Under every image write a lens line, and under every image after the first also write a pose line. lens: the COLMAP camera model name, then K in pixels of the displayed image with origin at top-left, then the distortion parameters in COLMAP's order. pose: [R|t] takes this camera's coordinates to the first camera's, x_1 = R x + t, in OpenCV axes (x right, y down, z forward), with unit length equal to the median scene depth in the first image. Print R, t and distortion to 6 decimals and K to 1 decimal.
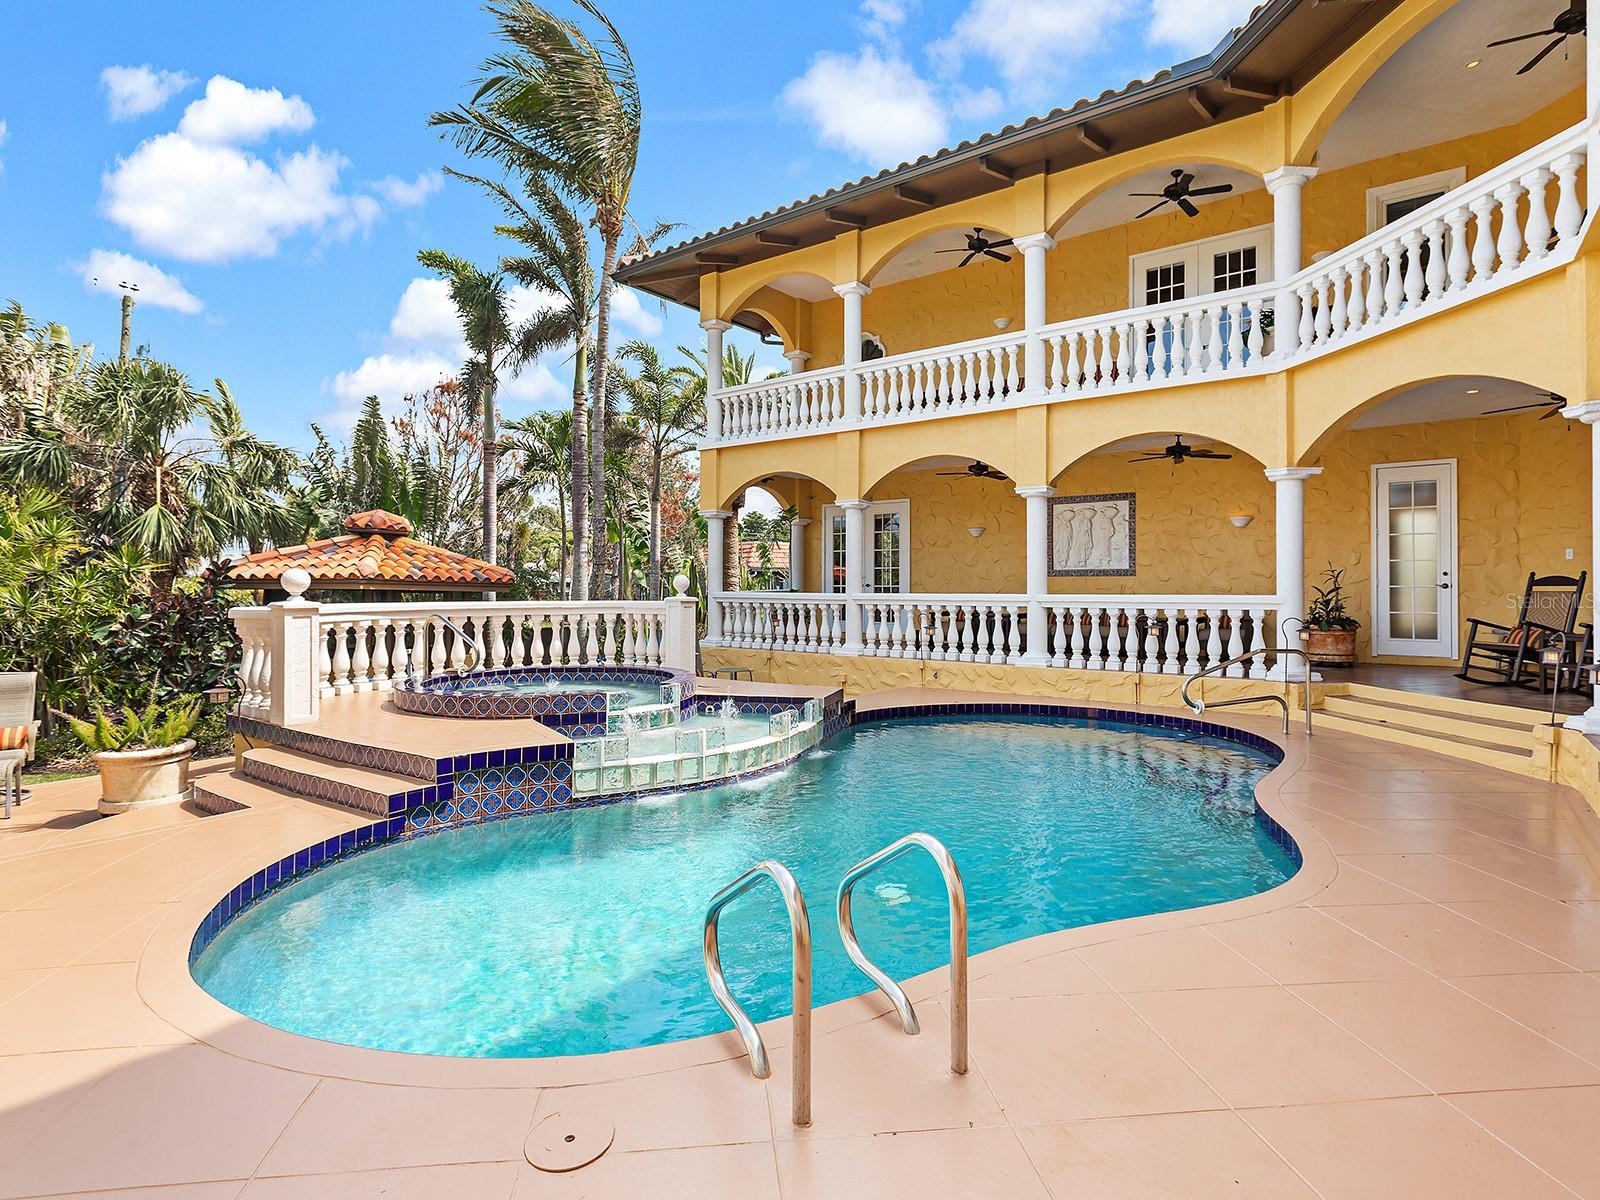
lens RADIAL K [[815.4, 0, 809.3], [0, 815.4, 584.7], [0, 0, 1]] dist [0.002236, 0.001850]
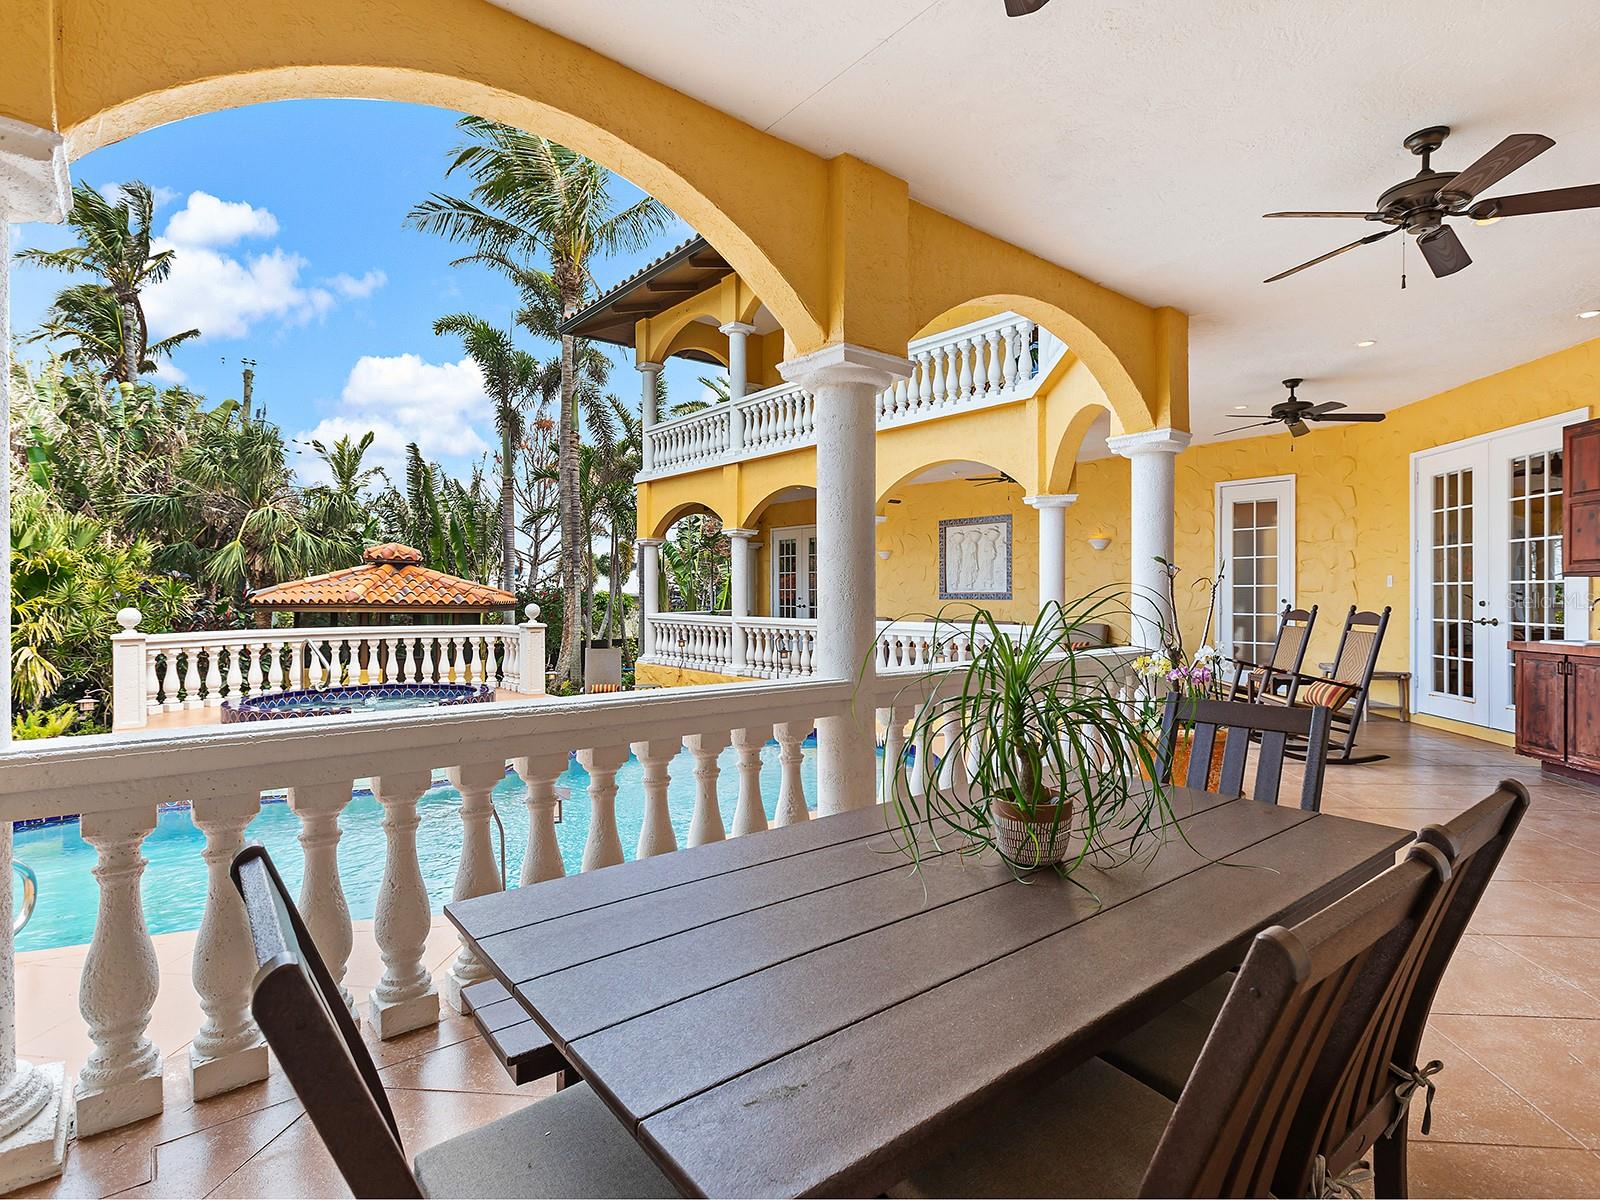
lens RADIAL K [[815.4, 0, 808.5], [0, 815.4, 600.2], [0, 0, 1]] dist [0.002236, 0.001850]
pose [[0.975149, -0.002422, -0.221537, 0.409289], [0.004867, 0.999933, 0.010488, -0.023362], [0.221497, -0.011305, 0.975096, -0.011000]]
